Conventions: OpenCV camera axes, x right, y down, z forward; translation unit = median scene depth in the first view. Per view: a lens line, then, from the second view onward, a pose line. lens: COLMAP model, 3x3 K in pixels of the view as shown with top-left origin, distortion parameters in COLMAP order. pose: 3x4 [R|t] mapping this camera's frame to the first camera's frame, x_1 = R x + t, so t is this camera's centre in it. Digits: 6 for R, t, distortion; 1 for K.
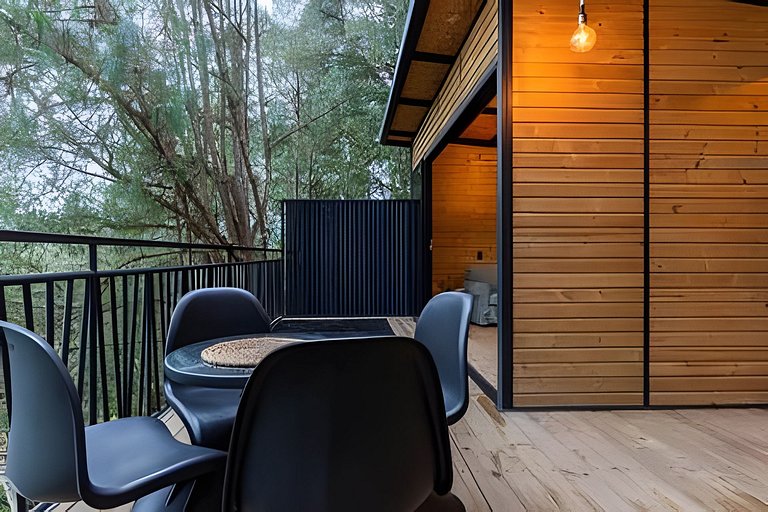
lens RADIAL K [[386.5, 0, 384.0], [0, 386.5, 256.0], [0, 0, 1]] dist [0.001862, 0.000312]
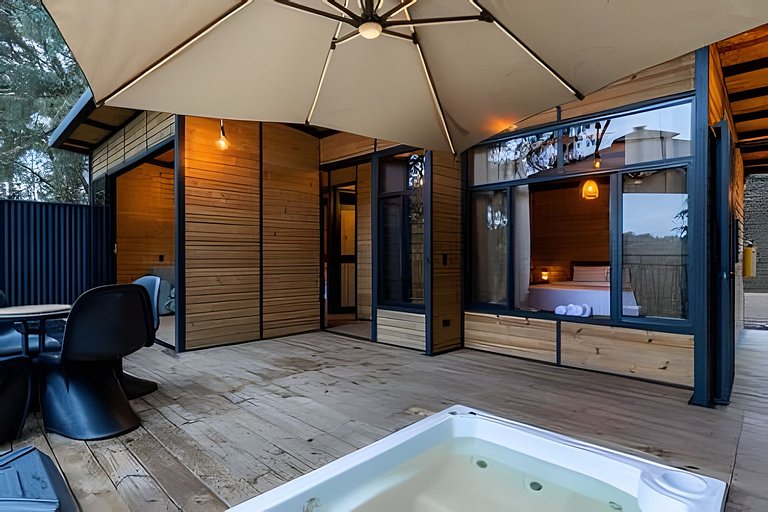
lens RADIAL K [[402.3, 0, 384.0], [0, 402.3, 256.0], [0, 0, 1]] dist [-0.023432, -0.001488]
pose [[0.725770, -0.000056, 0.687937, -0.218747], [0.003886, 0.999984, -0.004019, 0.000820], [-0.687926, 0.005590, 0.725759, -0.803134]]
